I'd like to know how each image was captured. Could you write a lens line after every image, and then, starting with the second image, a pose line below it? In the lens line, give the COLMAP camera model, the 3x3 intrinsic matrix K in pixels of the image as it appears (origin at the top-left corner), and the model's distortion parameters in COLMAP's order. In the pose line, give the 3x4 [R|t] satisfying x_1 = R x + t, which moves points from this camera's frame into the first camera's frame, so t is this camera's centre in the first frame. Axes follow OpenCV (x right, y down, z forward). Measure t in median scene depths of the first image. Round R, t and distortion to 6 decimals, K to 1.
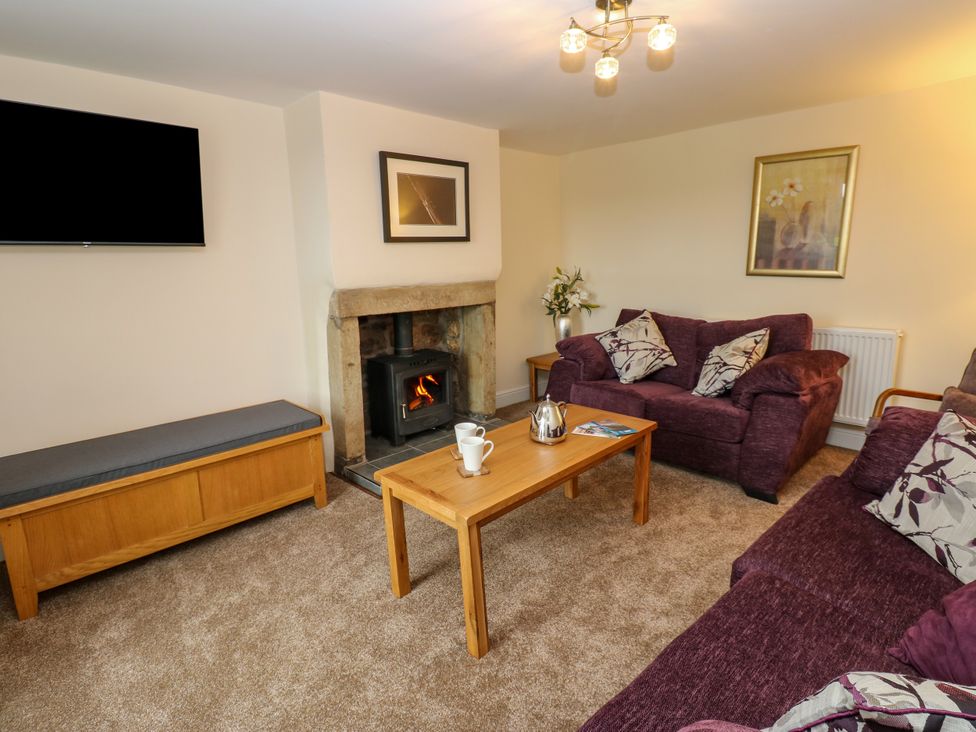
lens RADIAL K [[505.6, 0, 497.9], [0, 505.6, 353.6], [0, 0, 1]] dist [0.000237, -0.011436]
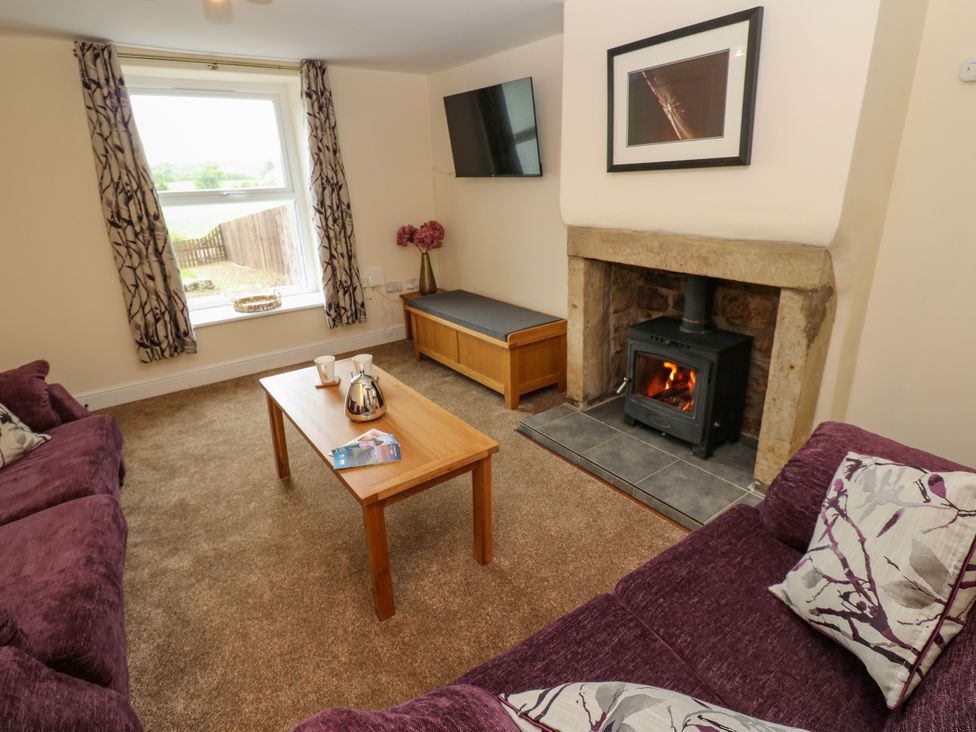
lens RADIAL K [[505.6, 0, 497.9], [0, 505.6, 353.6], [0, 0, 1]] dist [0.000237, -0.011436]
pose [[-0.139971, 0.355504, -0.924135, 0.615964], [-0.148117, 0.915303, 0.374541, -0.222615], [0.979015, 0.189305, -0.075460, 0.909109]]
